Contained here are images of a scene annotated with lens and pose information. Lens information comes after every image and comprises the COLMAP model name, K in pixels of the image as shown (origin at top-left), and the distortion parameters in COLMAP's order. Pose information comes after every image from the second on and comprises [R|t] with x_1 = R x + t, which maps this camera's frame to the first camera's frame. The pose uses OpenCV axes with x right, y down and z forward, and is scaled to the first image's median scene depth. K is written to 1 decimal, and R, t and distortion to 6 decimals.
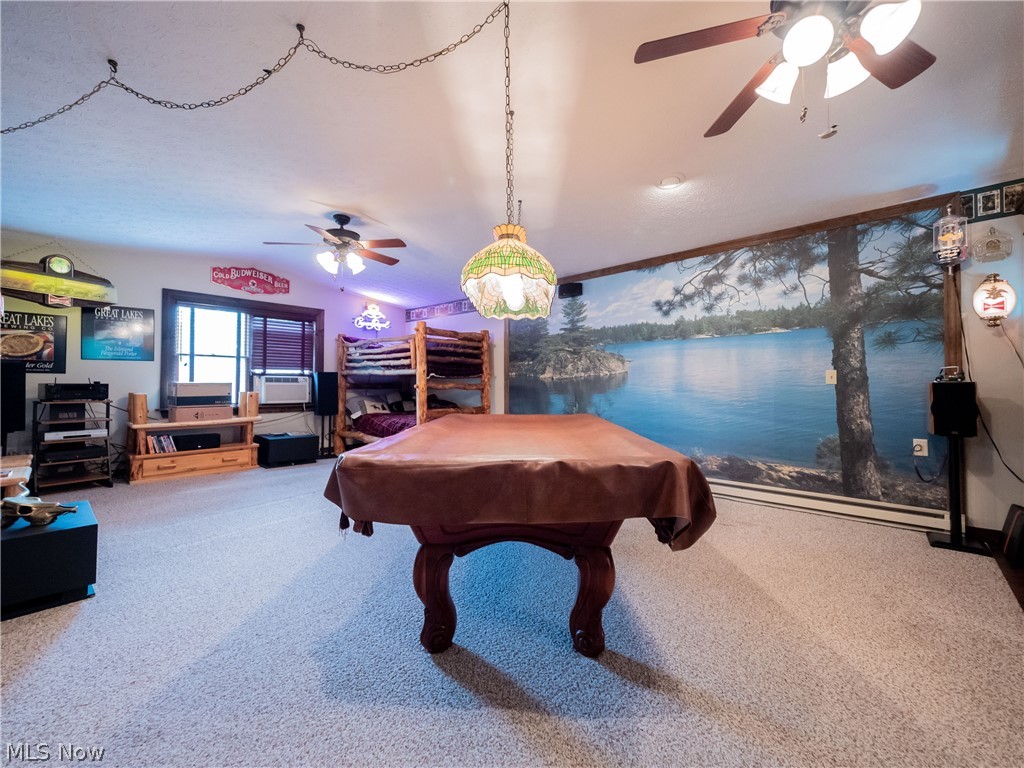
lens RADIAL K [[415.4, 0, 513.9], [0, 415.4, 379.0], [0, 0, 1]] dist [-0.009744, -0.000174]
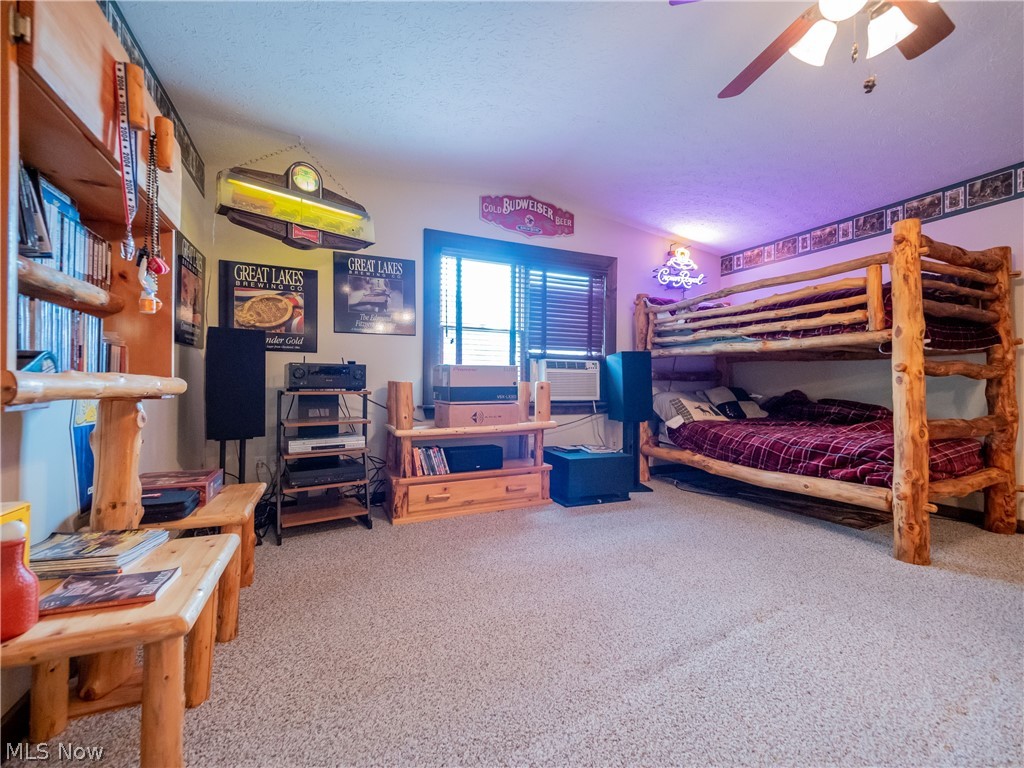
lens RADIAL K [[416.6, 0, 512.0], [0, 416.6, 384.0], [0, 0, 1]] dist [-0.000353, -0.000075]
pose [[0.912413, 0.001038, -0.409269, -0.438904], [0.003641, 0.999937, 0.010652, 0.029858], [0.409254, -0.011209, 0.912352, 0.429142]]
